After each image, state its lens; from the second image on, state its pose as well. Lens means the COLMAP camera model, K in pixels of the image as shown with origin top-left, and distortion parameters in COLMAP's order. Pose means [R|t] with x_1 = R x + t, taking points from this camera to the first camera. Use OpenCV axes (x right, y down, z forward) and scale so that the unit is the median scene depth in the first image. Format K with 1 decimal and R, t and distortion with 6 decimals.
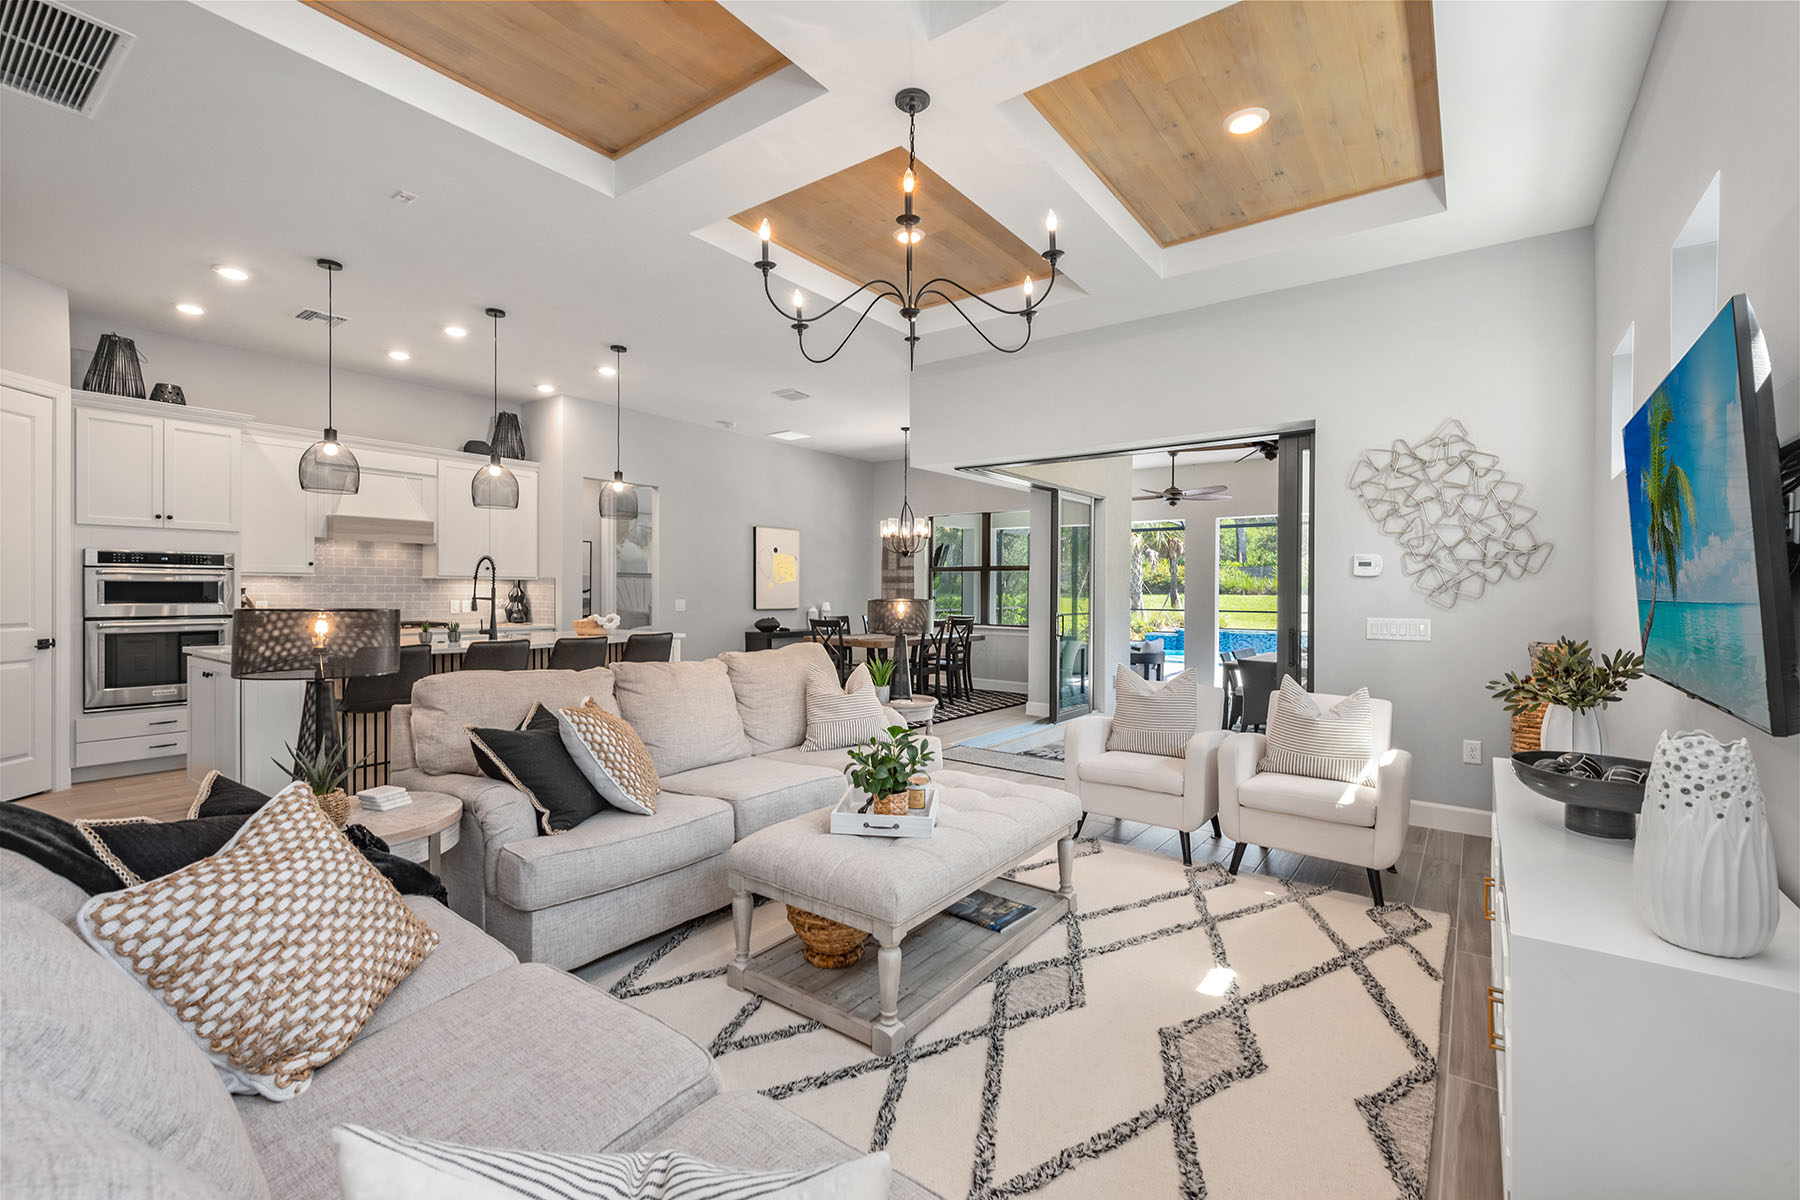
lens RADIAL K [[771.2, 0, 903.4], [0, 771.2, 594.1], [0, 0, 1]] dist [0.020140, -0.009793]
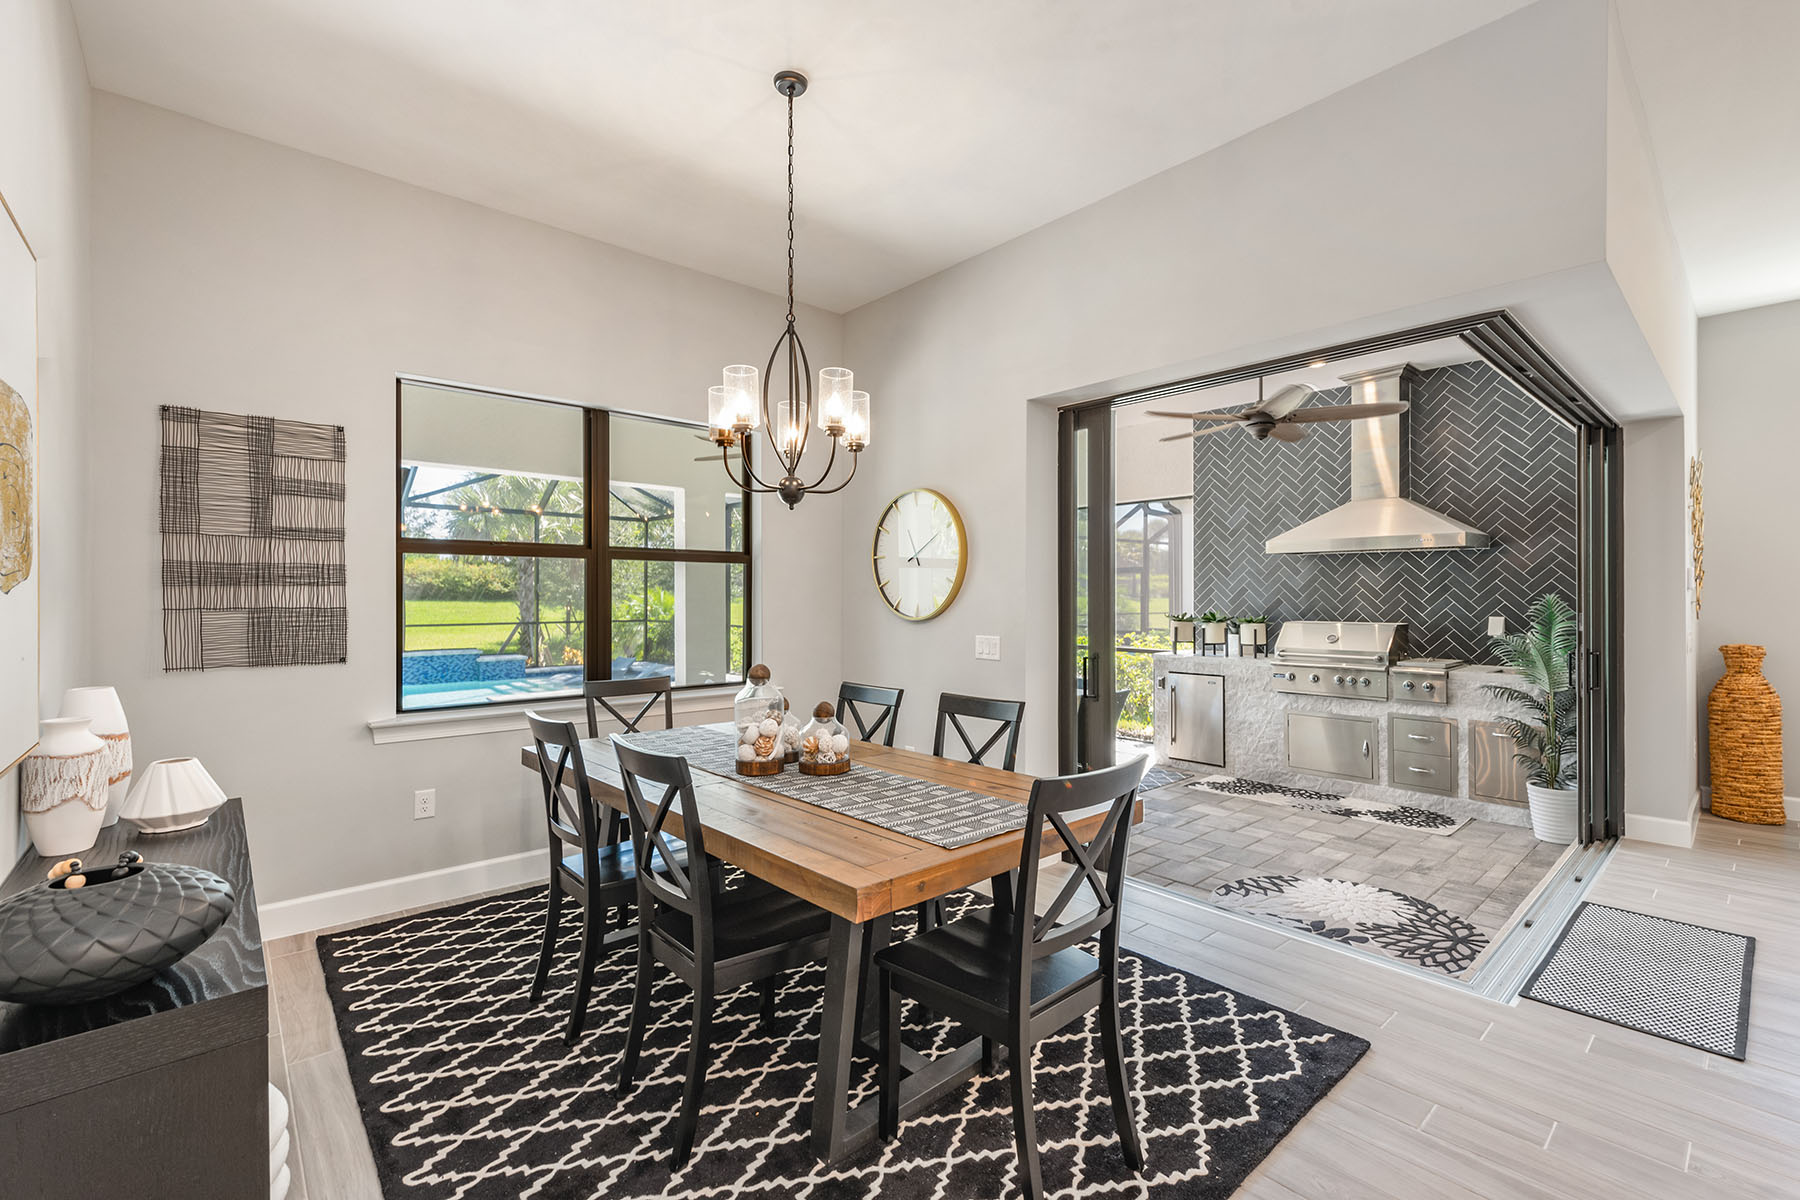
lens RADIAL K [[771.2, 0, 903.4], [0, 771.2, 594.1], [0, 0, 1]] dist [0.020140, -0.009793]
pose [[0.207710, -0.006503, 0.978169, -0.439333], [0.006593, 0.999964, 0.005248, -0.022254], [-0.978168, 0.005359, 0.207746, 1.369919]]
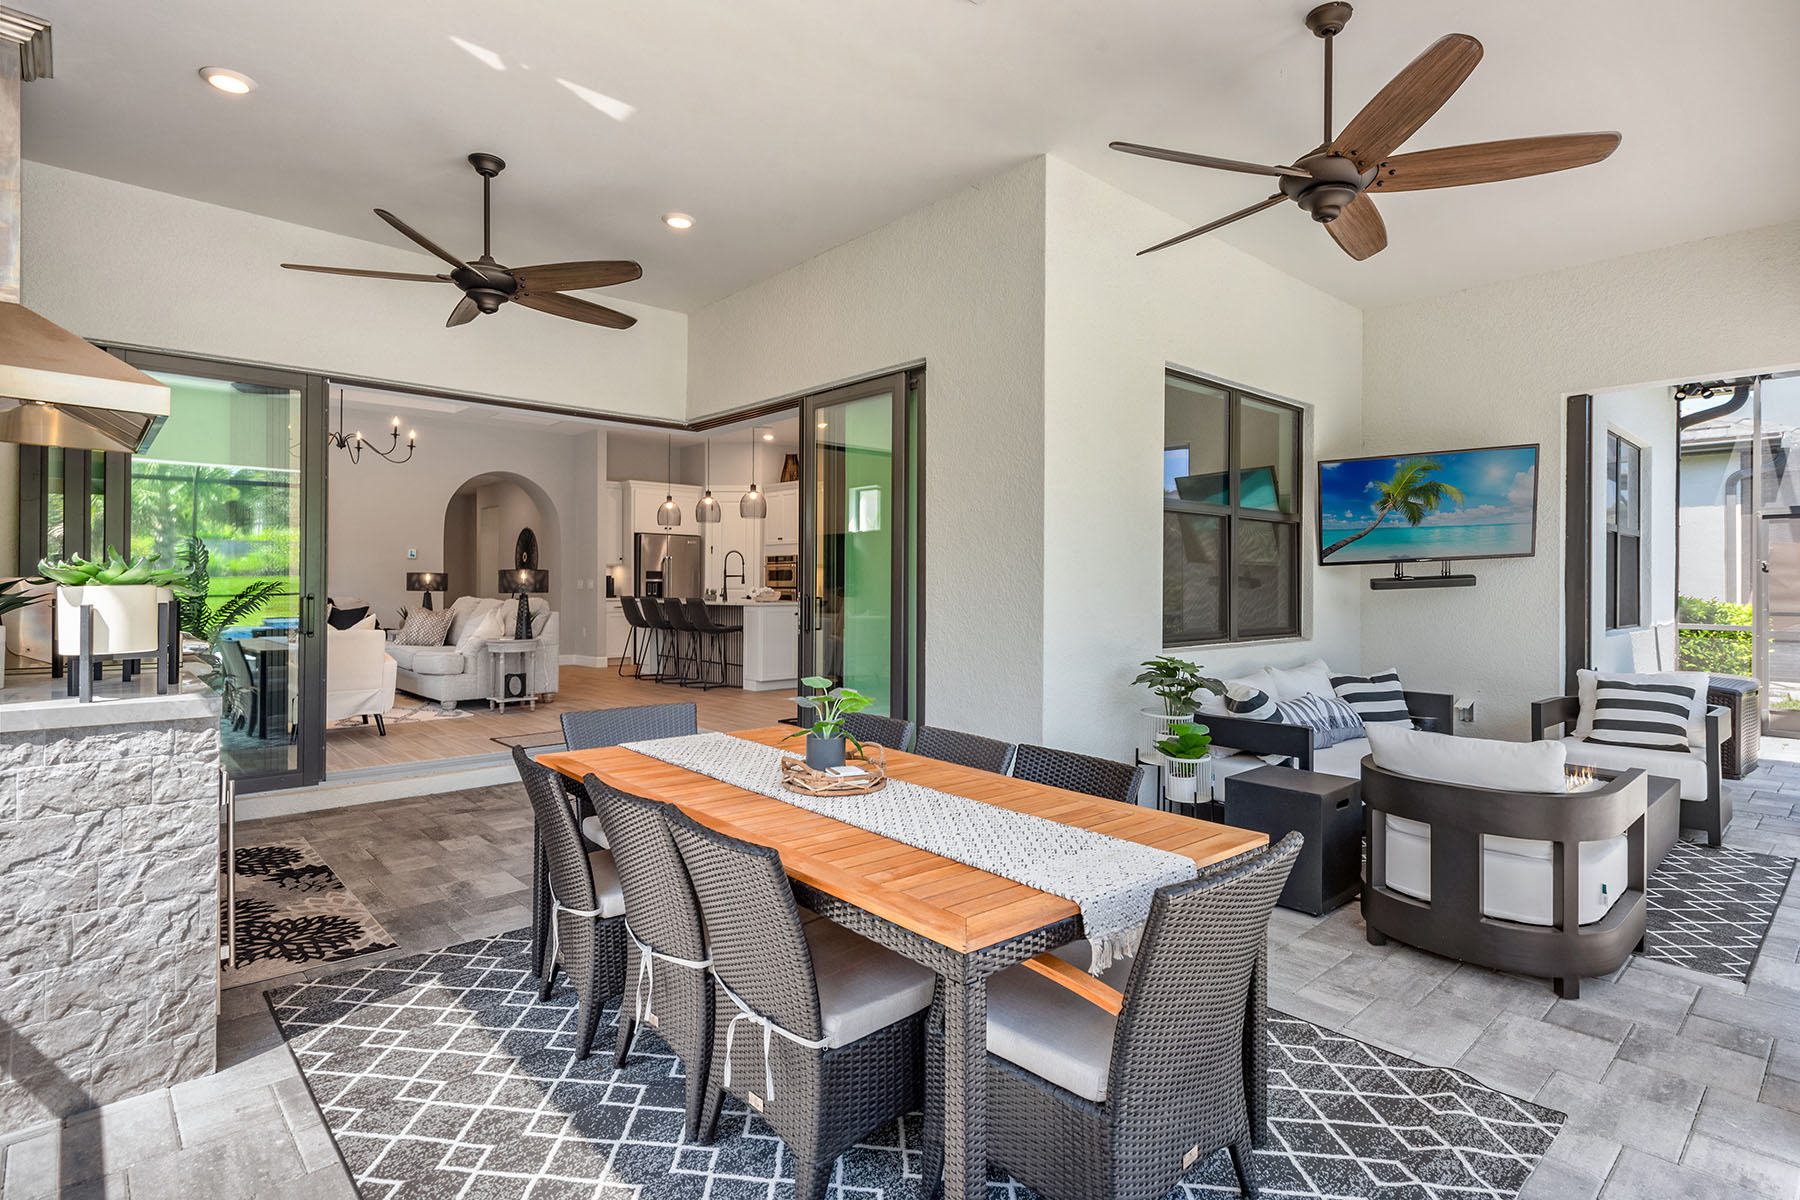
lens RADIAL K [[916.0, 0, 916.2], [0, 916.0, 580.6], [0, 0, 1]] dist [0.001260, 0.000212]
pose [[-0.182810, -0.013002, -0.983062, 1.225086], [-0.012736, 0.999860, -0.010856, 0.029185], [0.983066, 0.010536, -0.182950, 1.635046]]
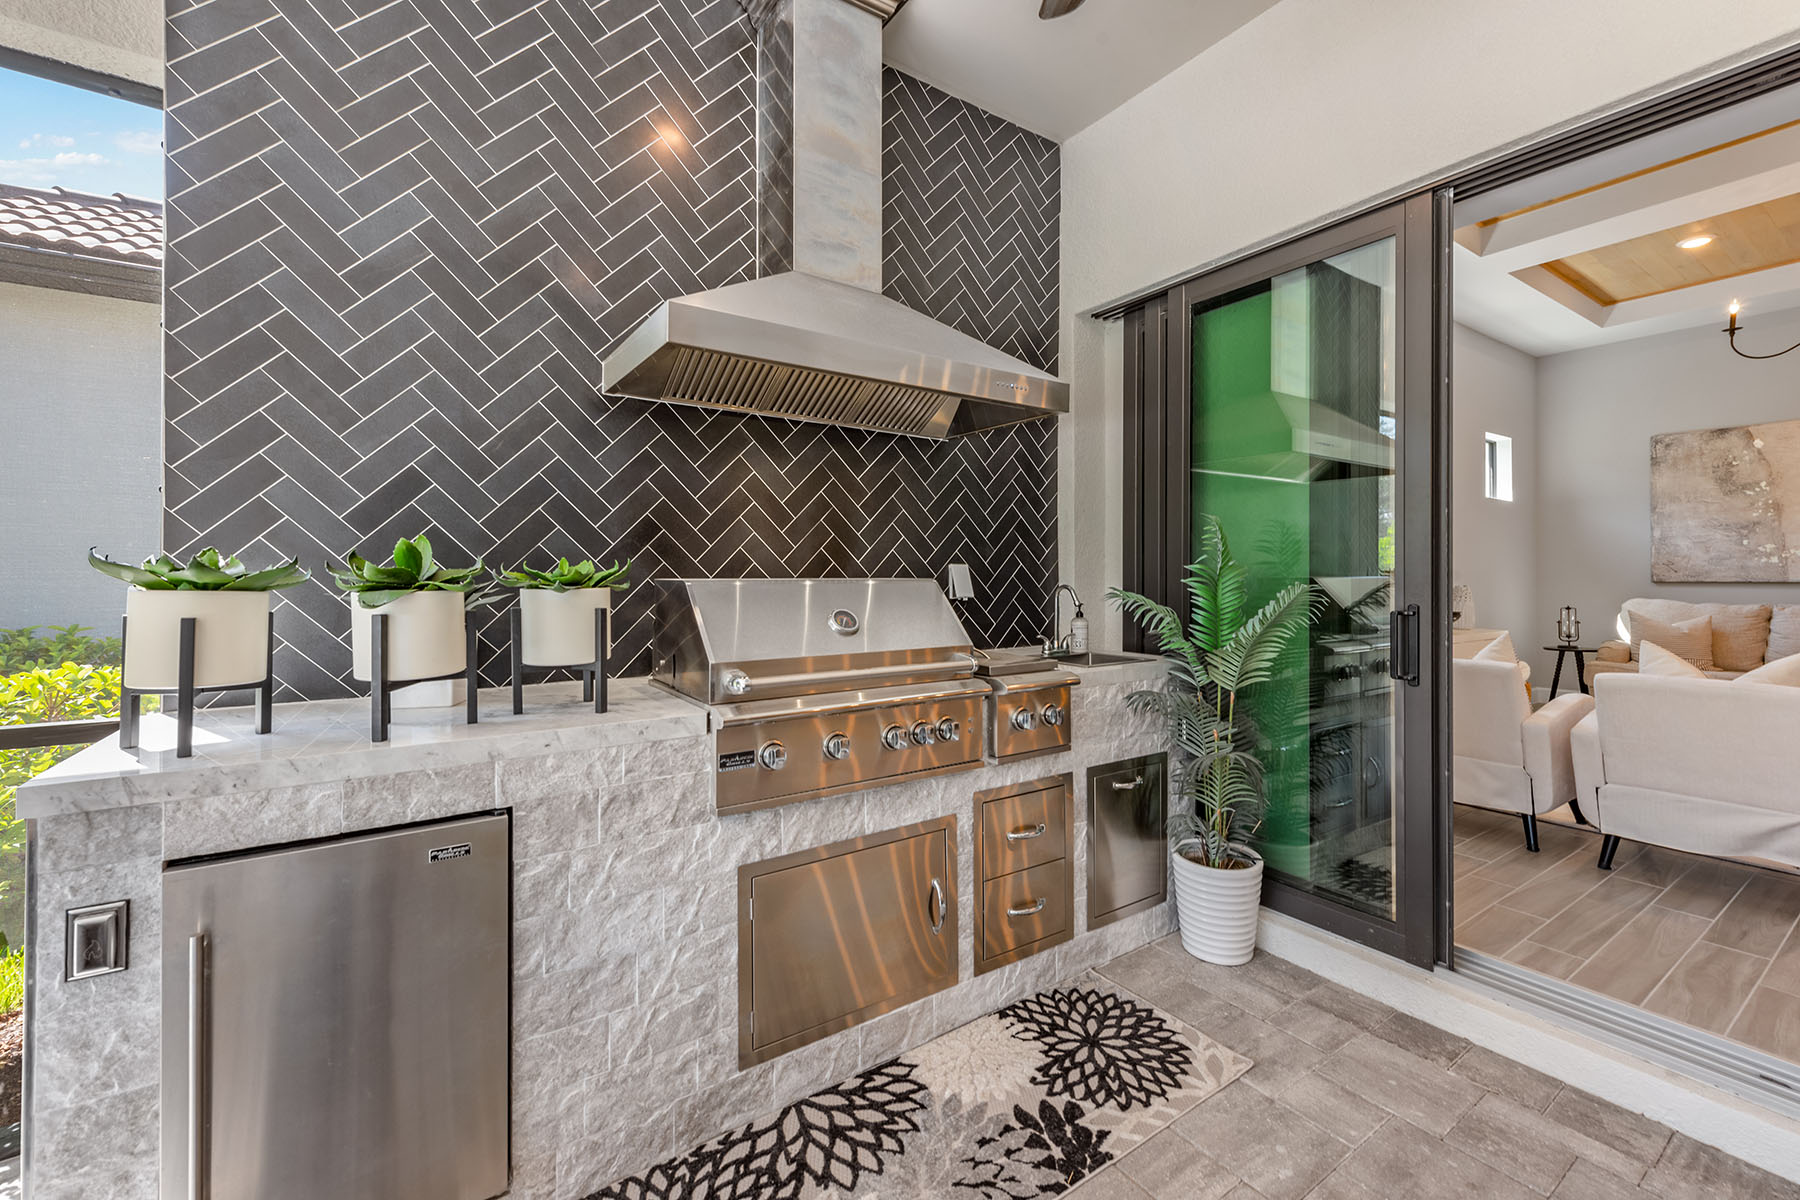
lens RADIAL K [[734.9, 0, 899.2], [0, 734.9, 577.9], [0, 0, 1]] dist [0.002196, -0.000171]
pose [[-0.941190, -0.005872, 0.337827, 0.573896], [-0.004177, 0.999975, 0.005742, 0.024778], [-0.337852, 0.003993, -0.941191, 1.342199]]
